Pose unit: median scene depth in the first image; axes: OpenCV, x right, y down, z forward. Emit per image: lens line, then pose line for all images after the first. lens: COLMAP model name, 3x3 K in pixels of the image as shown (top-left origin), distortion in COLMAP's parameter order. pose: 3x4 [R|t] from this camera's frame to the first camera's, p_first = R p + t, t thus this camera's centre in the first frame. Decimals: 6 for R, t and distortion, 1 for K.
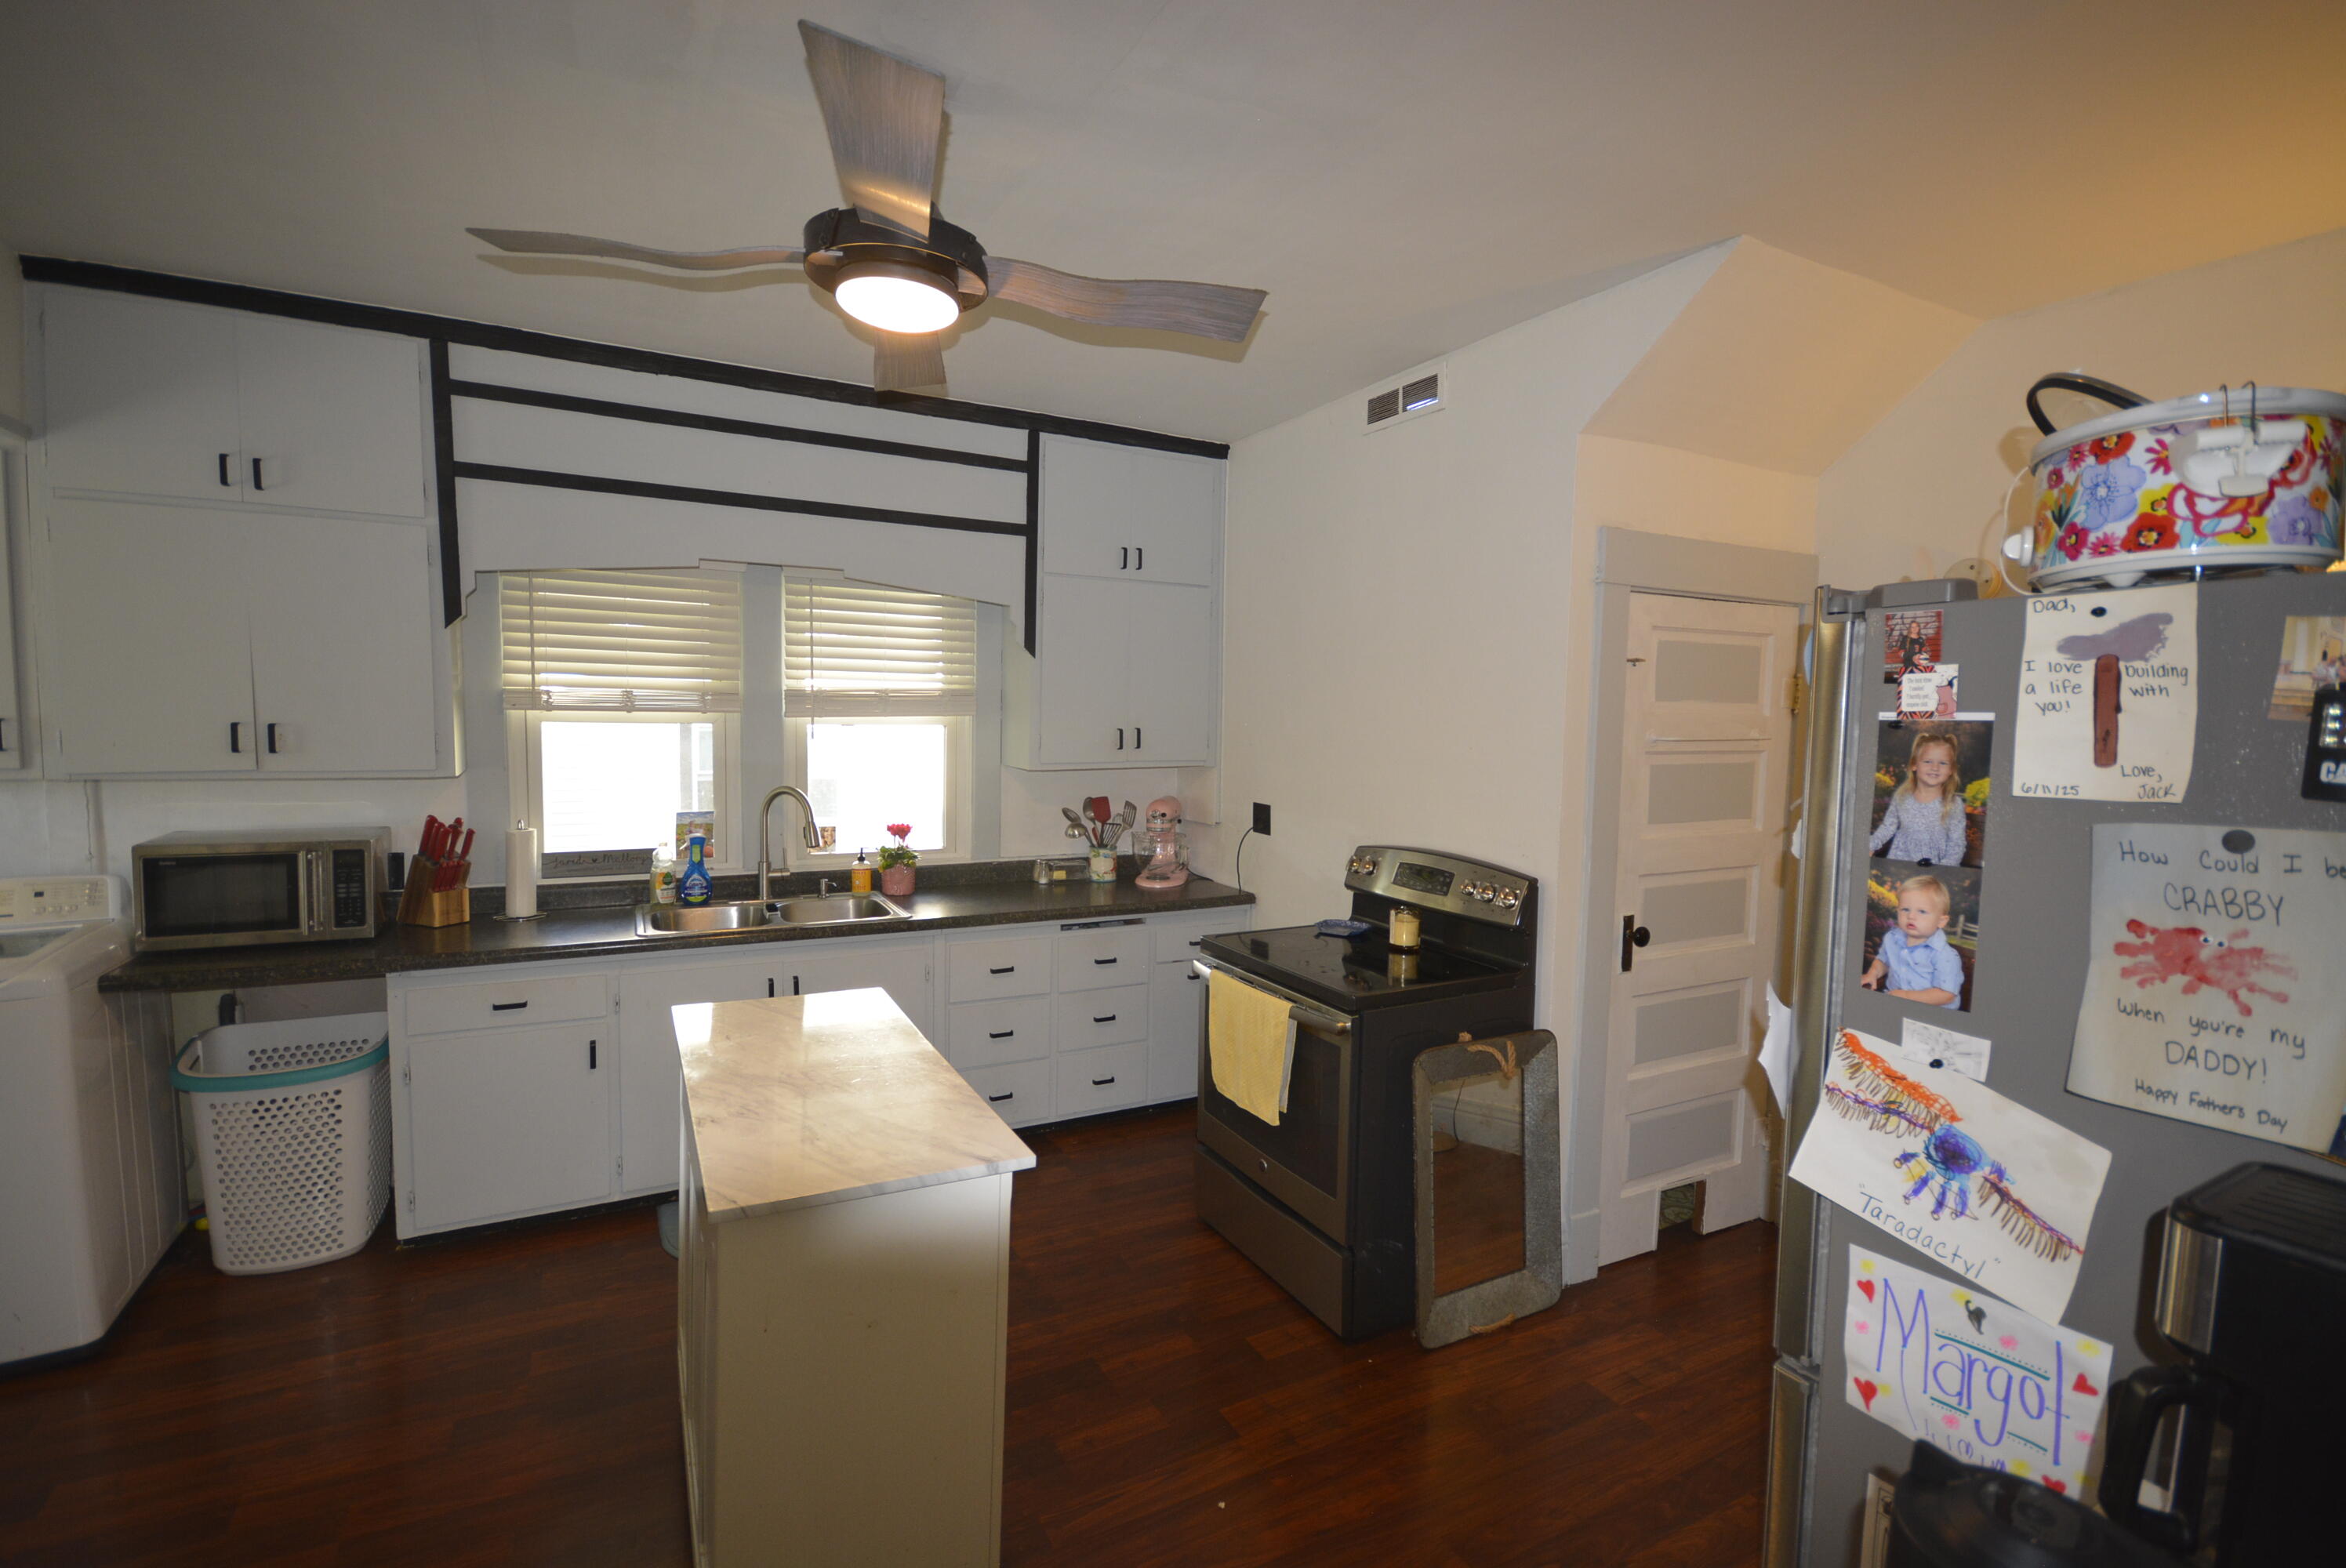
lens RADIAL K [[1043.2, 0, 1170.1], [0, 1043.2, 784.0], [0, 0, 1]] dist [-0.008886, 0.000144]
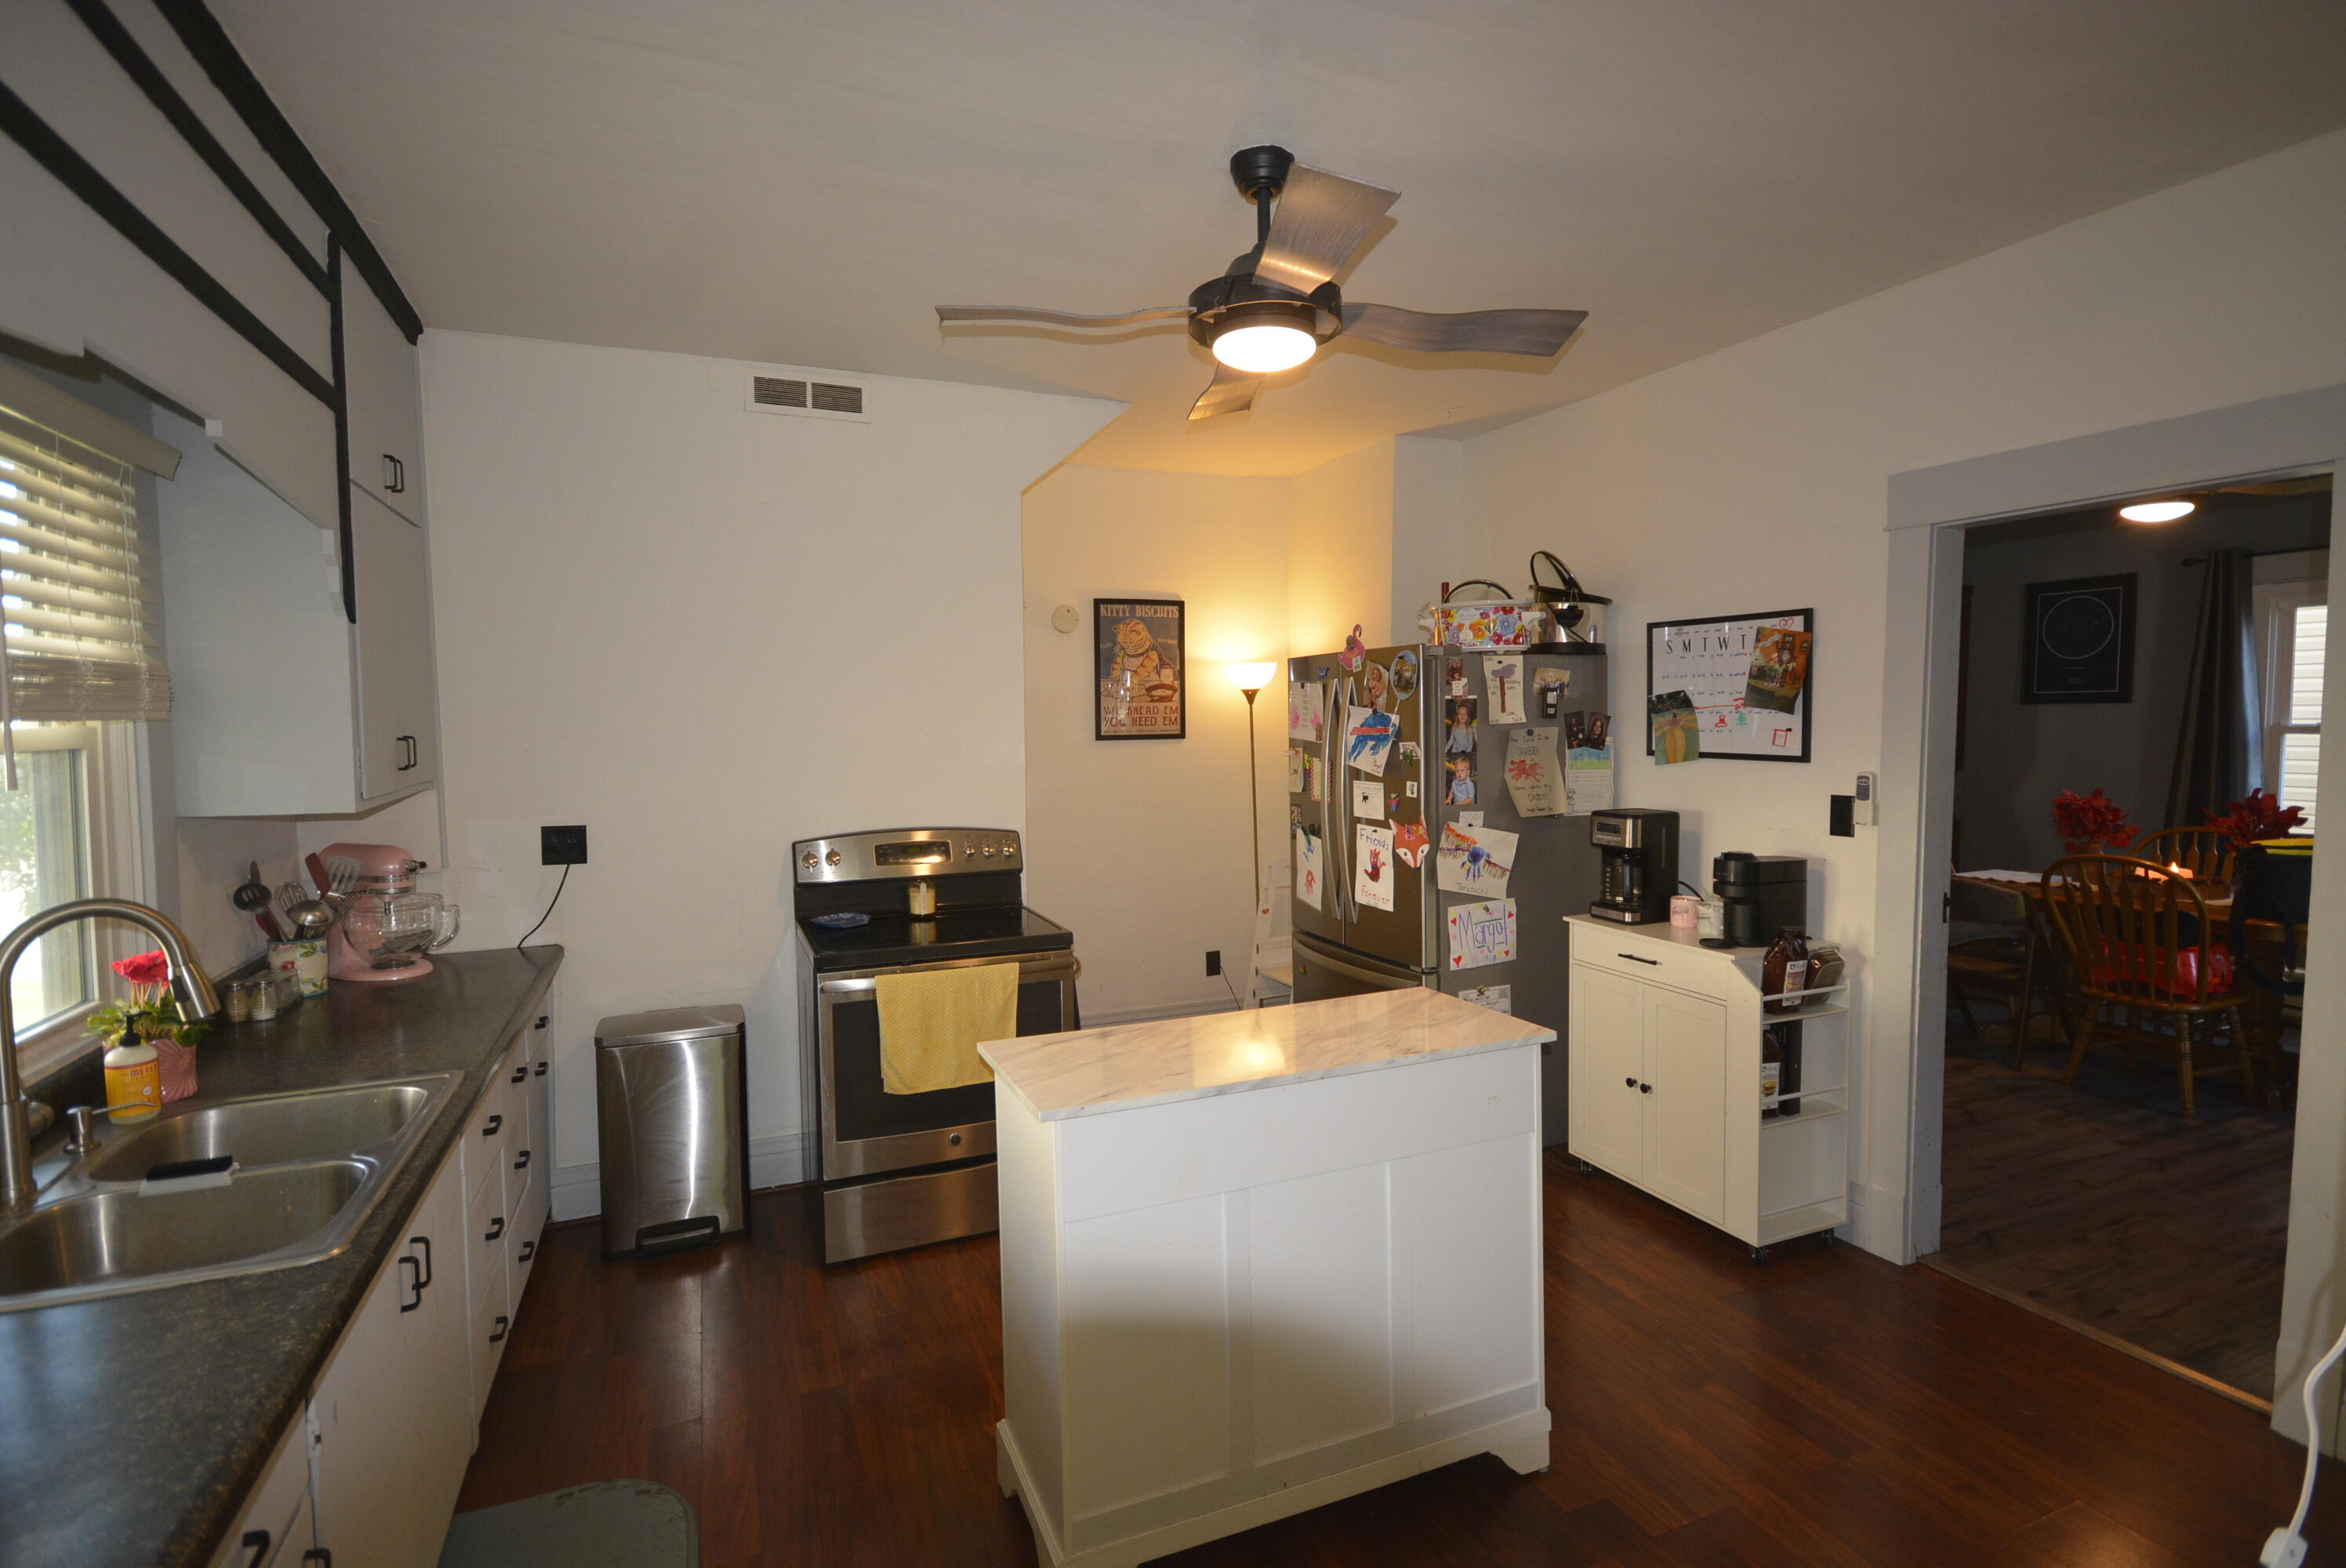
lens RADIAL K [[1127.6, 0, 1168.8], [0, 1127.6, 792.9], [0, 0, 1]] dist [0.003380, 0.000103]
pose [[0.084546, -0.088804, 0.992454, -2.263041], [0.082067, 0.993257, 0.081885, -0.121432], [-0.993034, 0.074525, 0.091264, 1.518796]]
